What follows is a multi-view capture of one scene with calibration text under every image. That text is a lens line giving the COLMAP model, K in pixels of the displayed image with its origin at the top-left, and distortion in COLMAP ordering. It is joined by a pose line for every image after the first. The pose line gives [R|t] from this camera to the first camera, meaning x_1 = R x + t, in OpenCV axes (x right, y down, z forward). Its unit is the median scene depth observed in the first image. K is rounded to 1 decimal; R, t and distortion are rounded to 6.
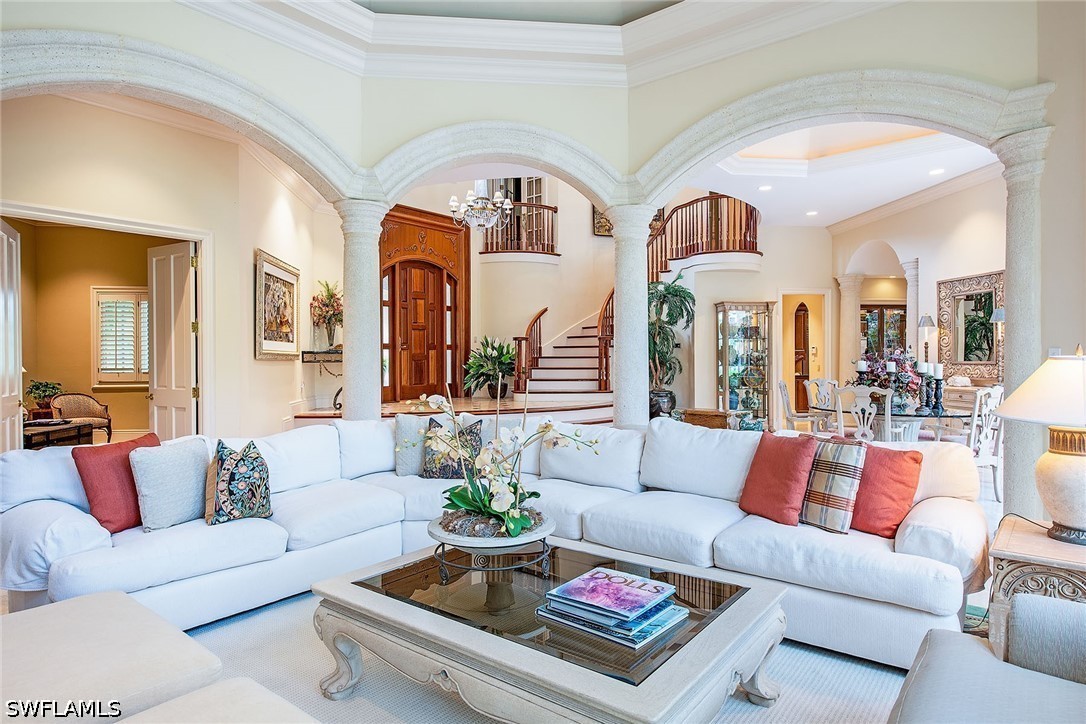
lens RADIAL K [[622.3, 0, 539.6], [0, 622.3, 360.2], [0, 0, 1]] dist [-0.002629, -0.000826]
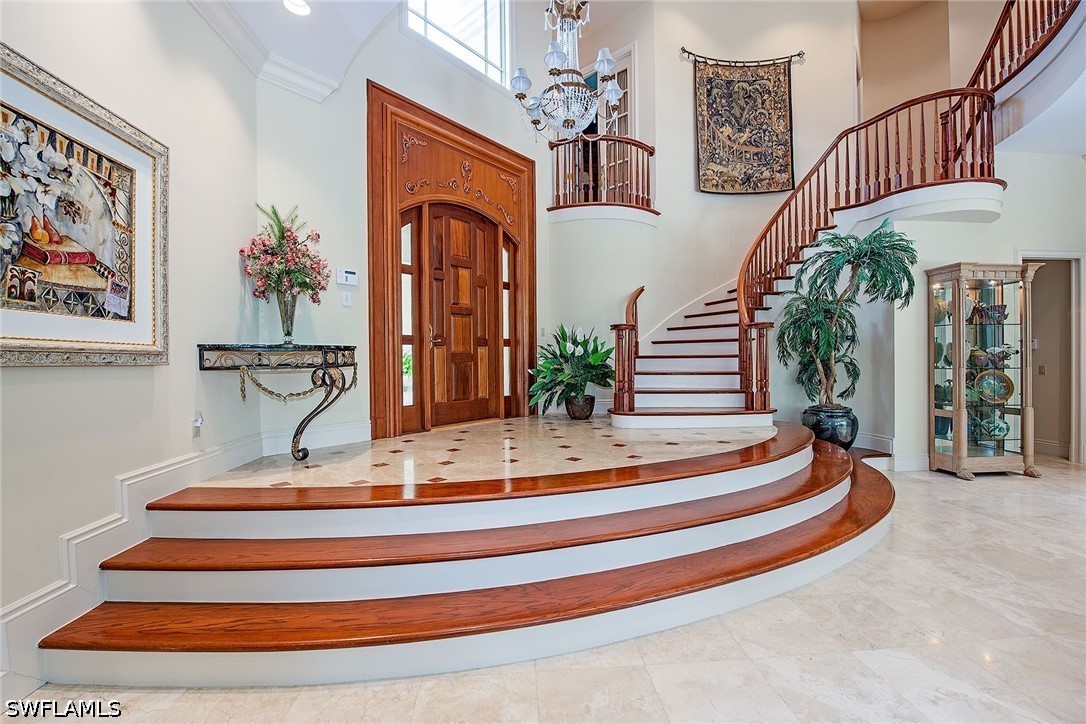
lens RADIAL K [[463.4, 0, 541.5], [0, 463.4, 356.7], [0, 0, 1]] dist [-0.003949, -0.000402]
pose [[0.999445, -0.005717, -0.032824, -0.094201], [0.005459, 0.999954, -0.007949, -0.001374], [0.032868, 0.007765, 0.999430, 0.514606]]
